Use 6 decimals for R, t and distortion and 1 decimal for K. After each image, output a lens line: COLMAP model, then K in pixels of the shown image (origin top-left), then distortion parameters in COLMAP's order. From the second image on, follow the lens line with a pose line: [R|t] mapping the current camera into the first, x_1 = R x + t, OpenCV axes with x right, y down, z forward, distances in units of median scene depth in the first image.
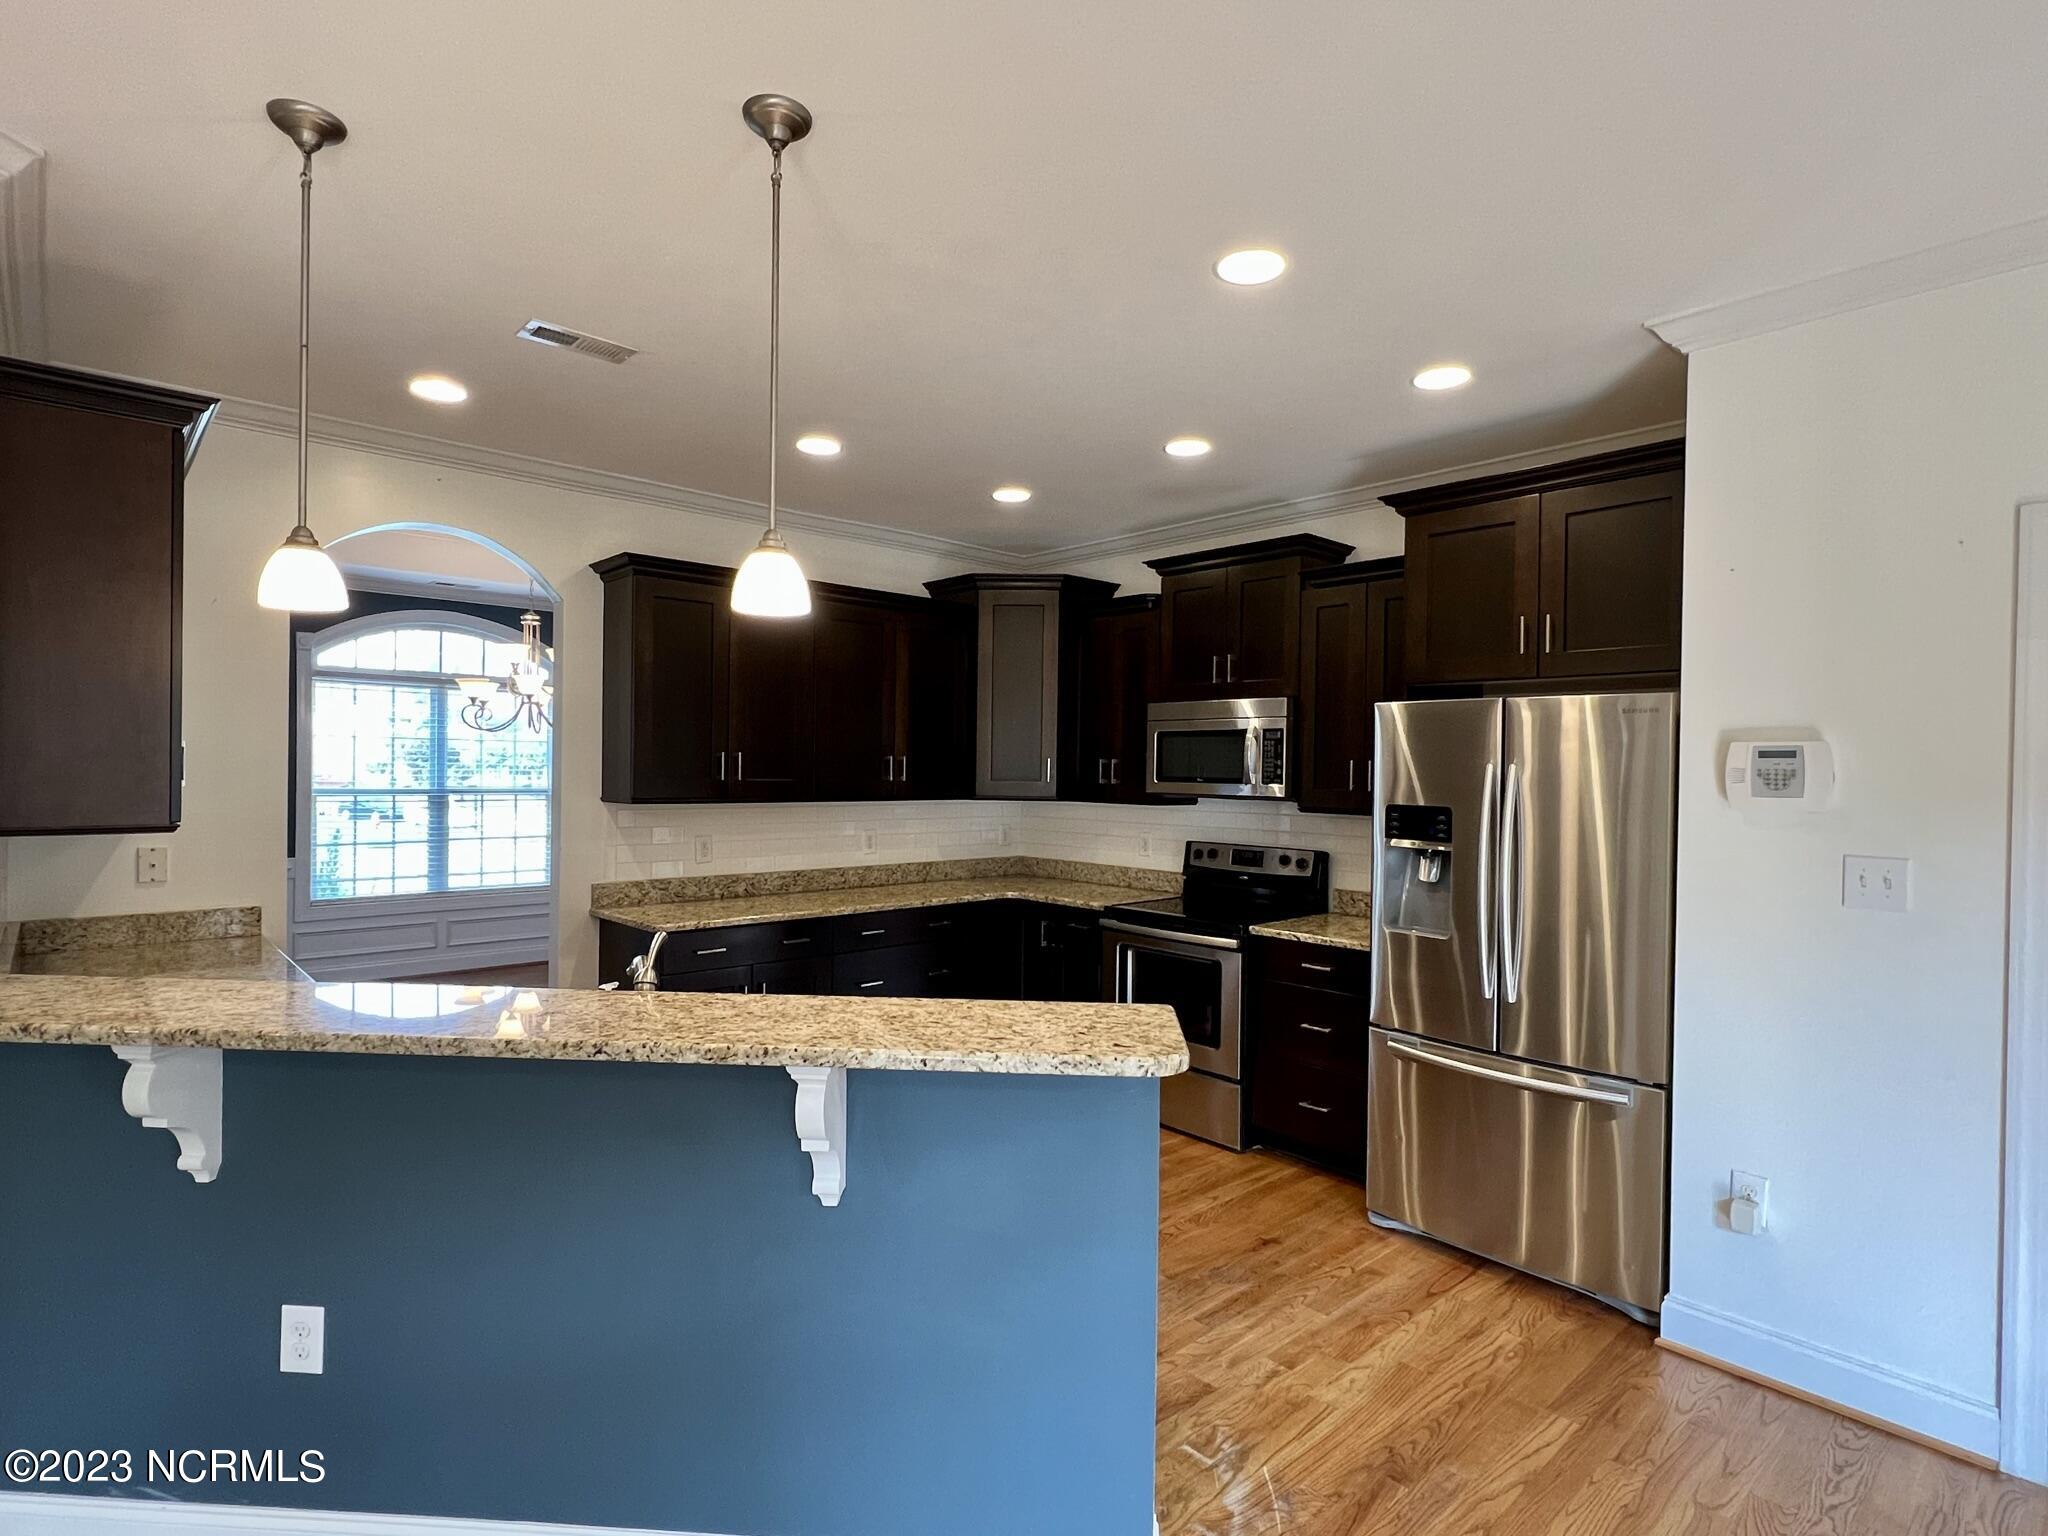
lens RADIAL K [[1040.8, 0, 1022.3], [0, 1040.8, 771.8], [0, 0, 1]] dist [0.001471, 0.000422]
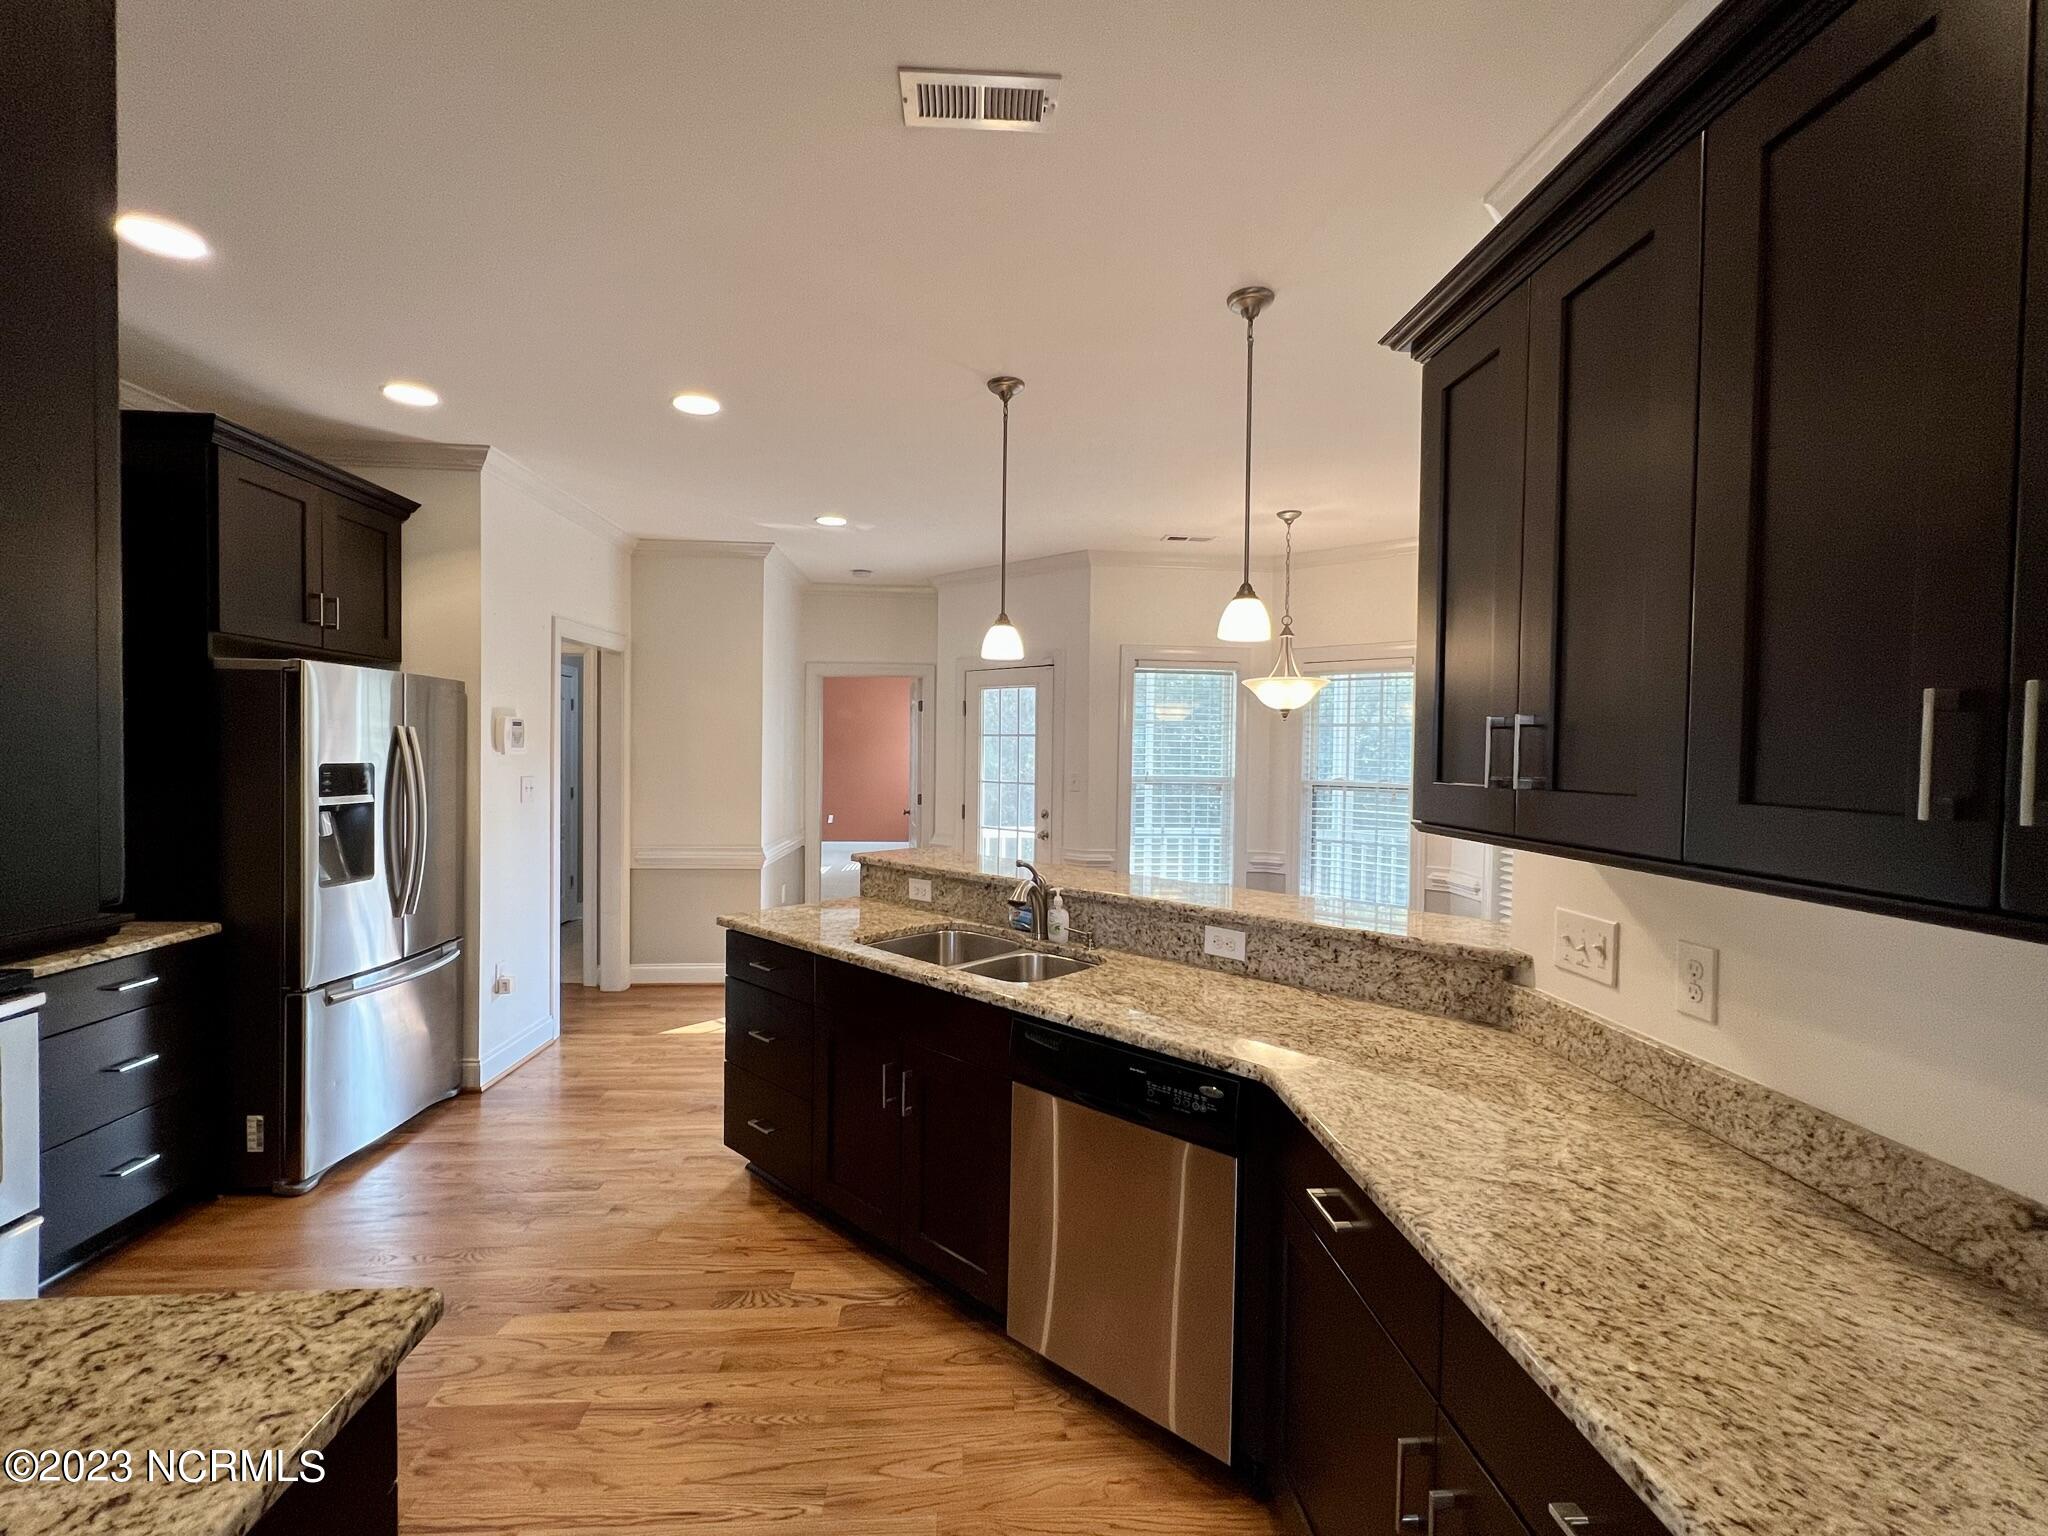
lens RADIAL K [[894.8, 0, 1026.9], [0, 894.8, 770.4], [0, 0, 1]] dist [-0.002180, -0.000482]
pose [[-0.779528, -0.038587, 0.625177, -0.525543], [-0.021750, 0.999166, 0.034550, -0.004818], [-0.625989, 0.013335, -0.779718, 0.915840]]
